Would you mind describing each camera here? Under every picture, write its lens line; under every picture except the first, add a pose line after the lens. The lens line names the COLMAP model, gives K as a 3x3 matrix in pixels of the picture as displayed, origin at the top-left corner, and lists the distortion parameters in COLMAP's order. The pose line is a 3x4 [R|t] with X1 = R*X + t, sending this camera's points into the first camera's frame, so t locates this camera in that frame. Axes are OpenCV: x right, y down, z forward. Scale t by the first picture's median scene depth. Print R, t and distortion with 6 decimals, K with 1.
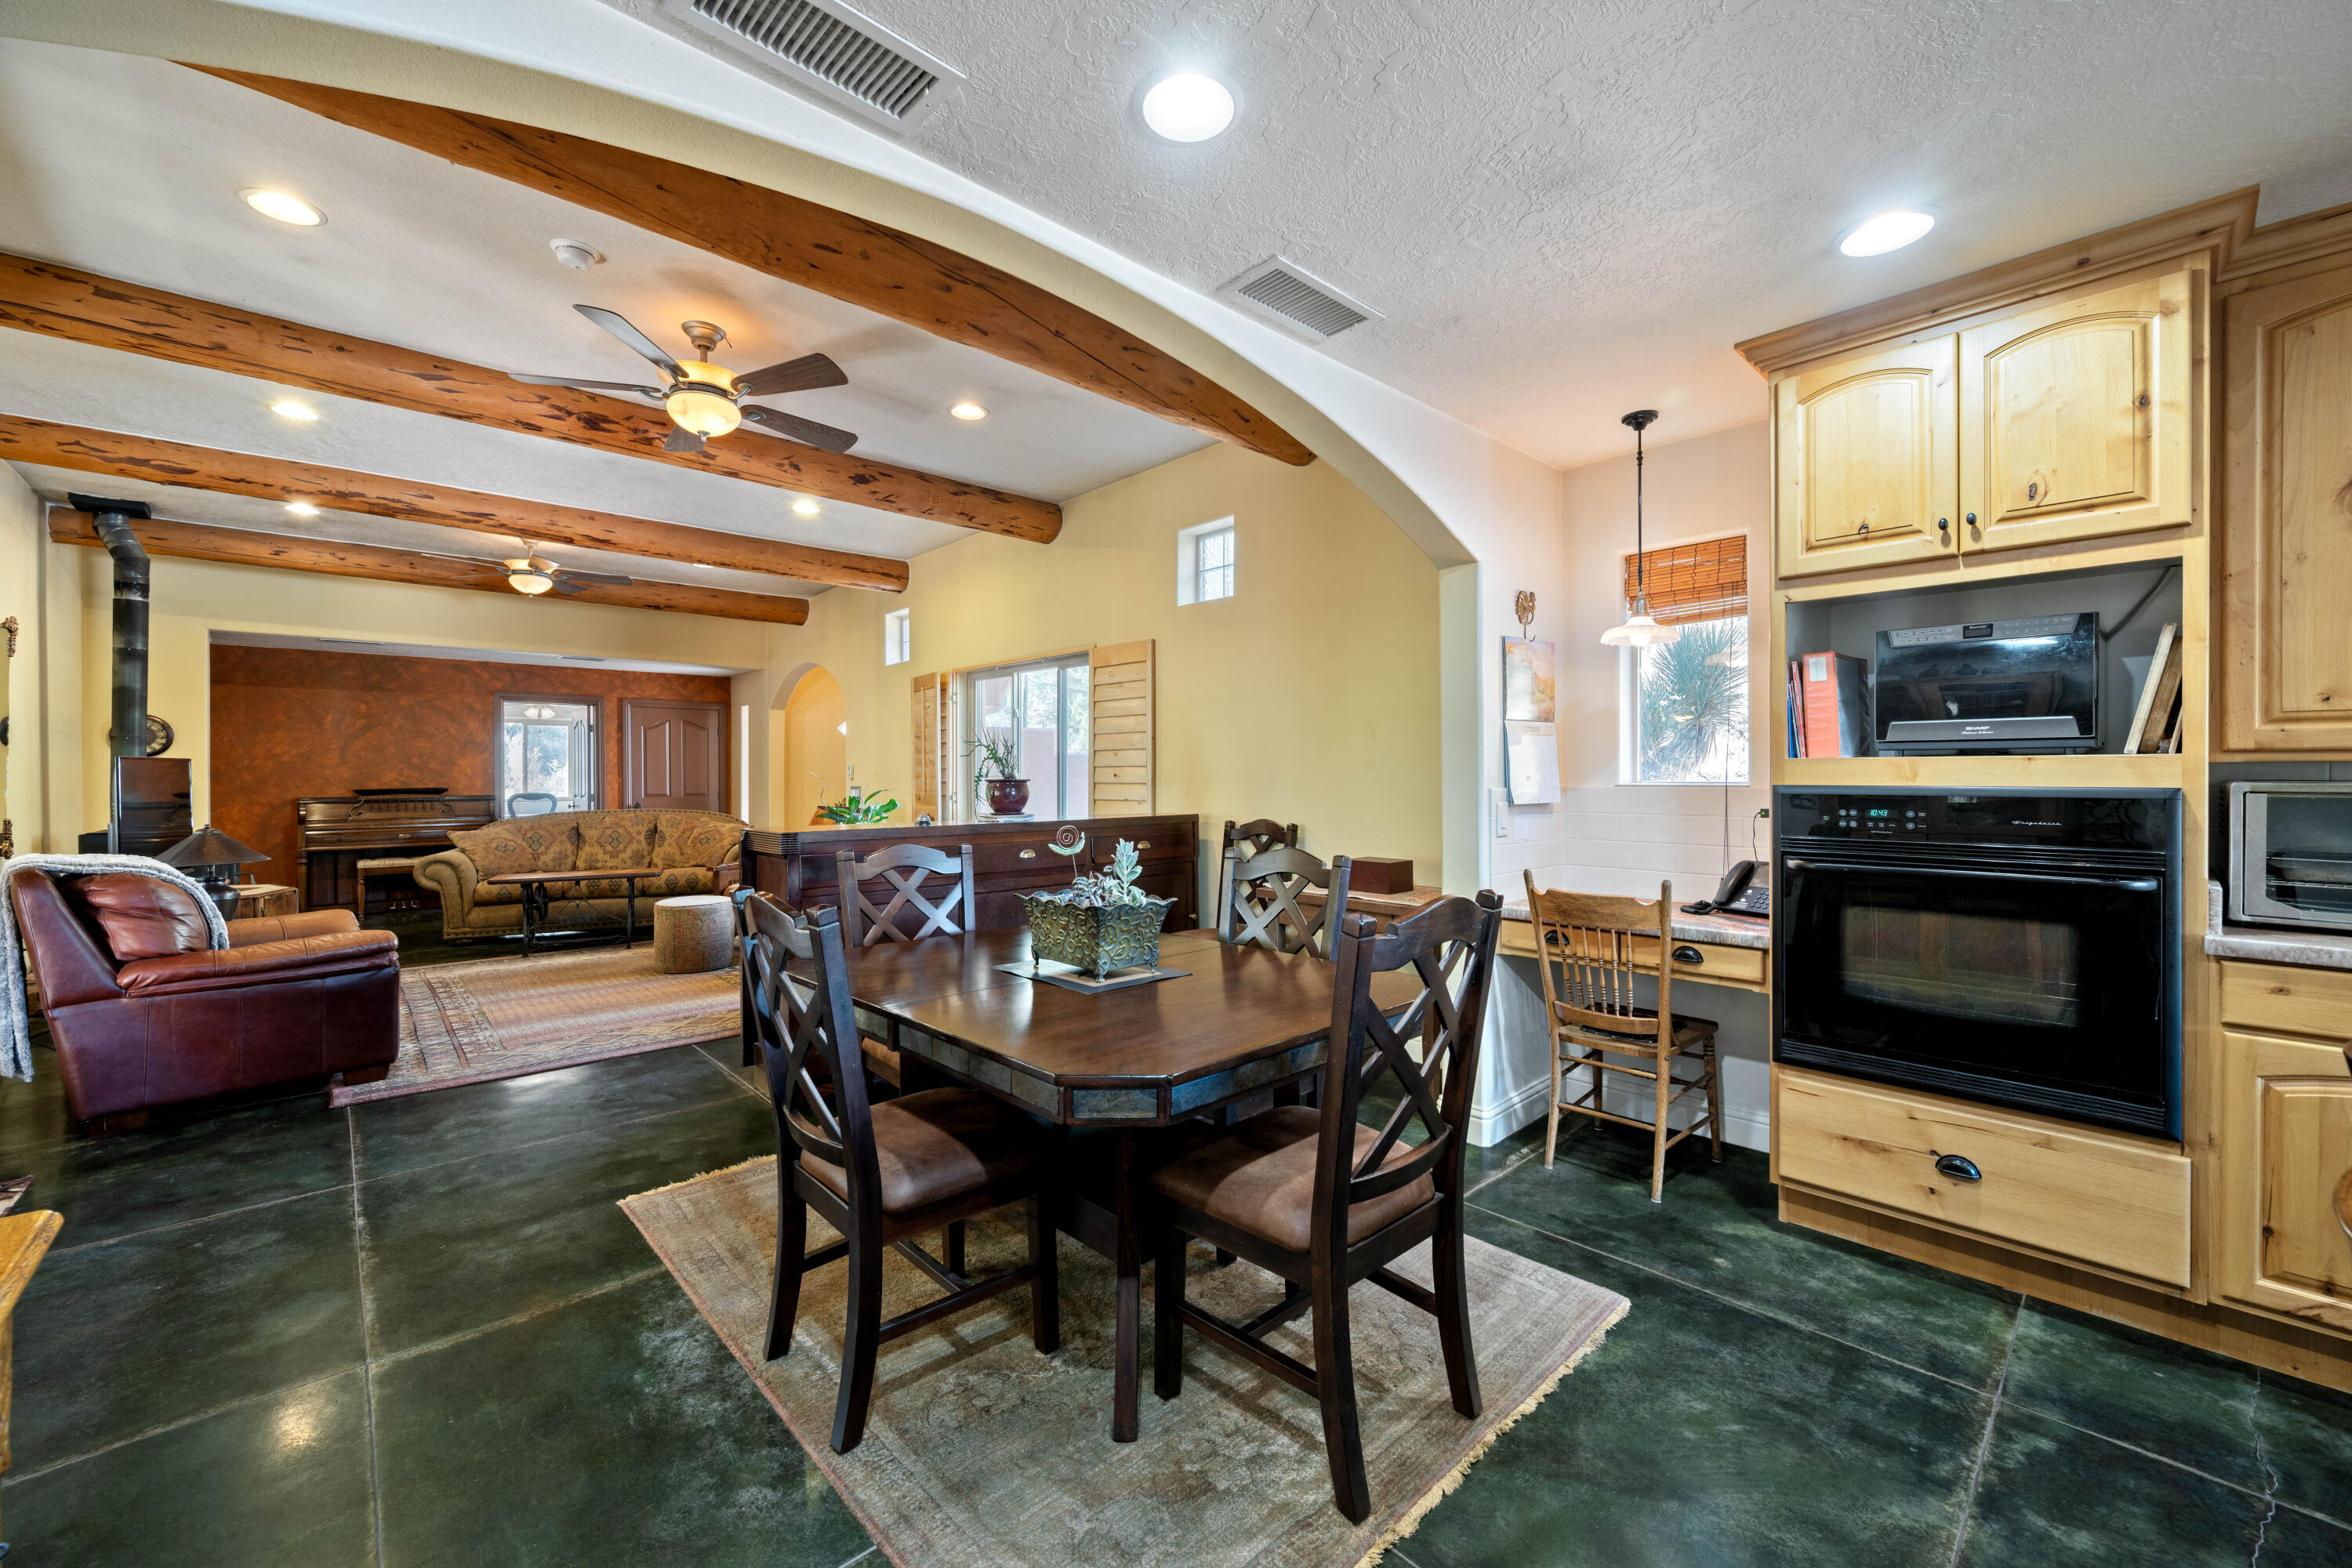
lens RADIAL K [[918.3, 0, 1176.2], [0, 918.3, 777.2], [0, 0, 1]] dist [0.001531, 0.000375]
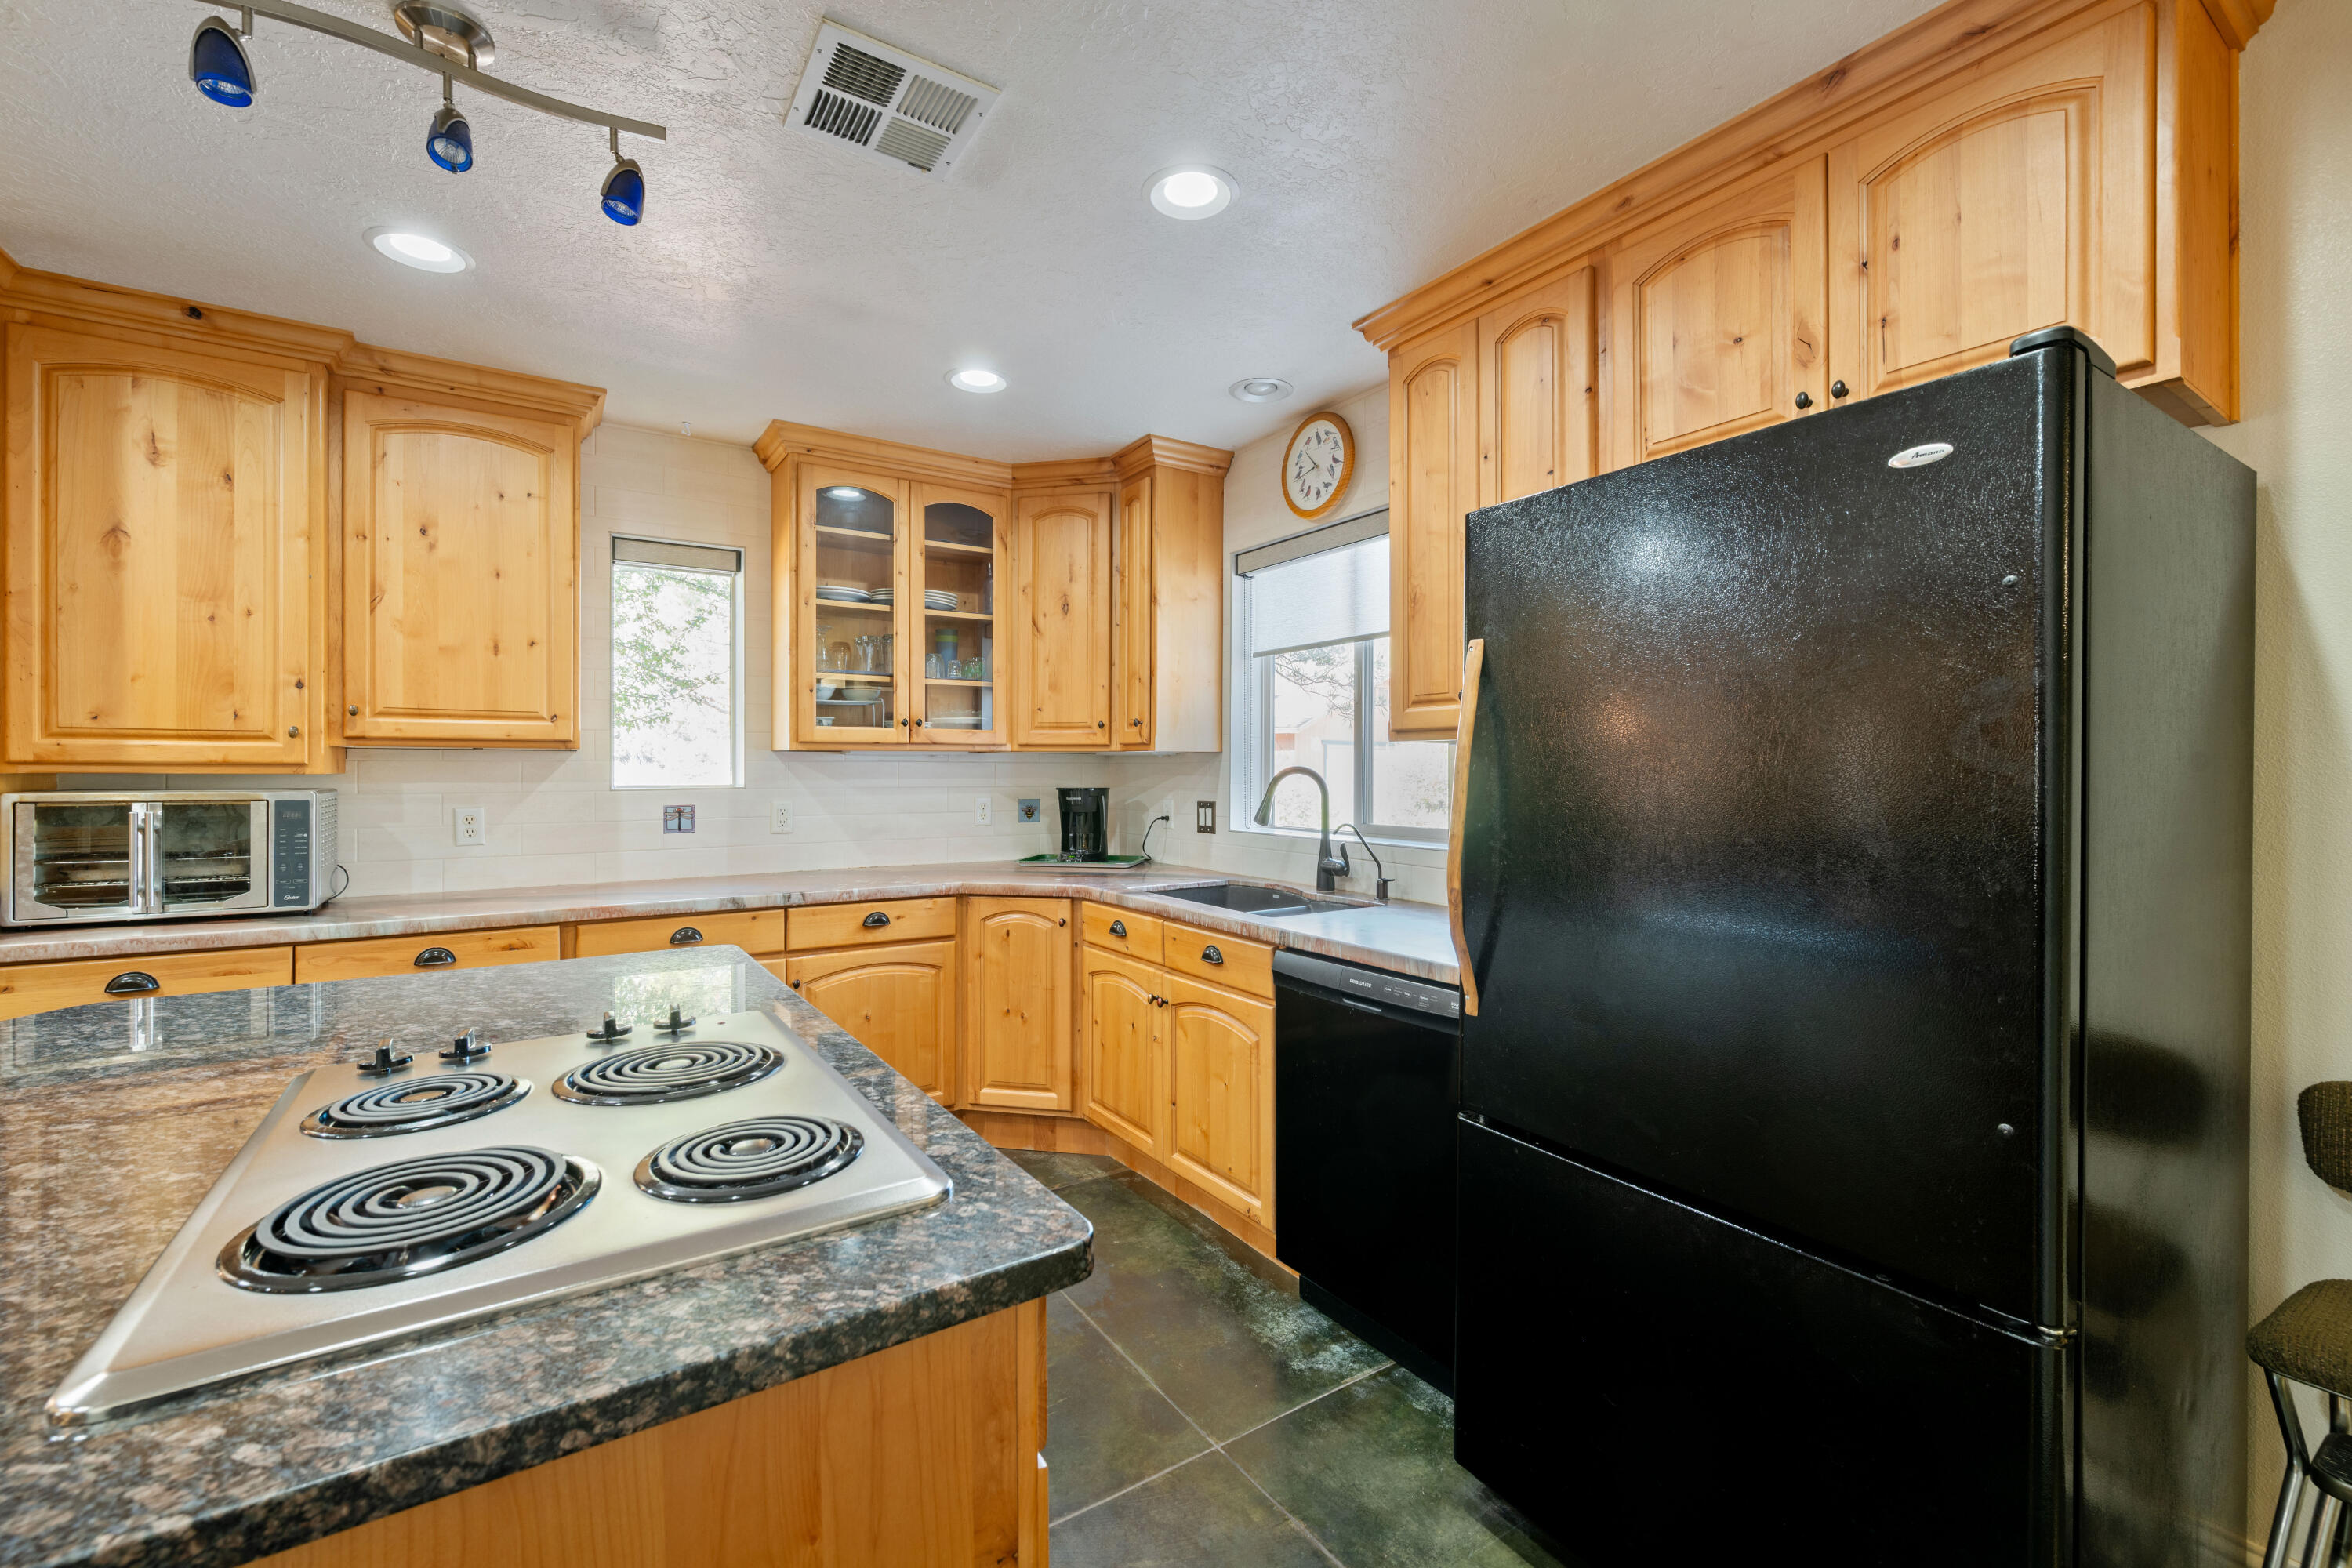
lens RADIAL K [[979.0, 0, 1174.3], [0, 979.0, 773.6], [0, 0, 1]] dist [0.003100, 0.000320]
pose [[0.160238, 0.002735, 0.987075, 0.070859], [0.006115, 0.999974, -0.003763, -0.001099], [-0.987059, 0.006639, 0.160217, -0.122857]]
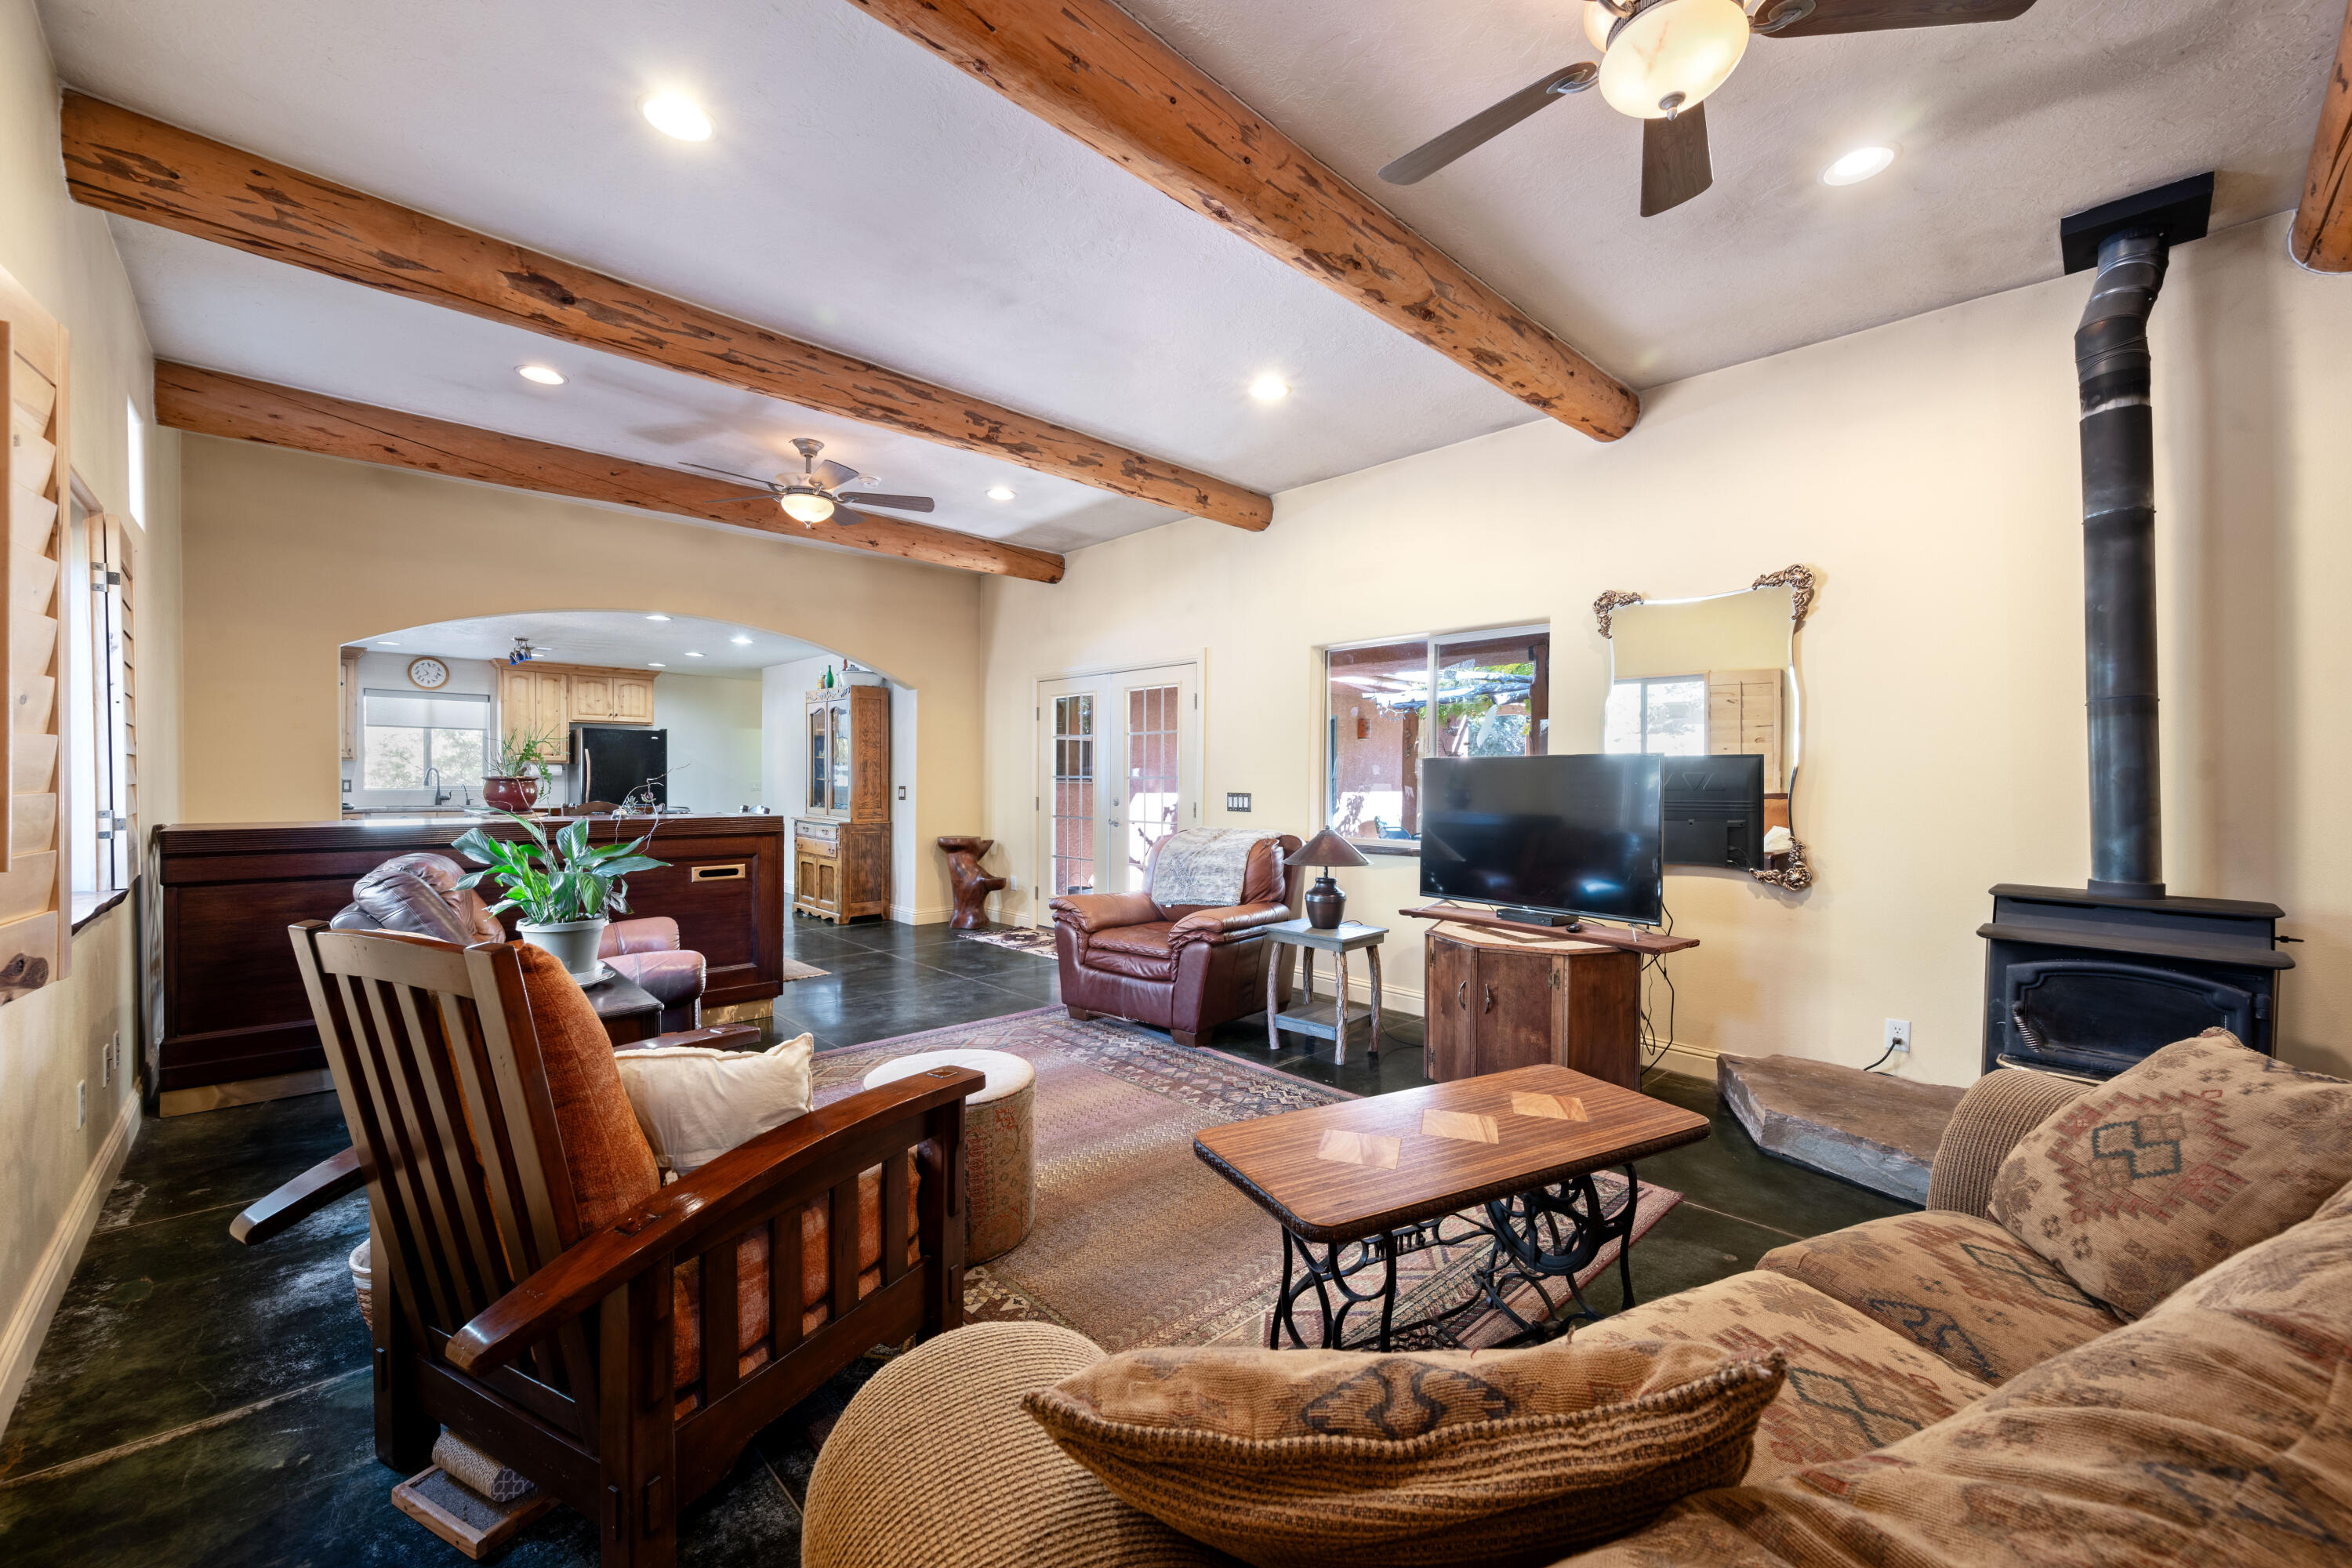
lens RADIAL K [[915.7, 0, 1186.8], [0, 915.7, 796.0], [0, 0, 1]] dist [-0.002482, -0.000200]
pose [[-0.999608, -0.005319, -0.027487, -0.468798], [-0.005997, 0.999678, 0.024656, -0.002779], [0.027347, 0.024811, -0.999318, 1.072211]]
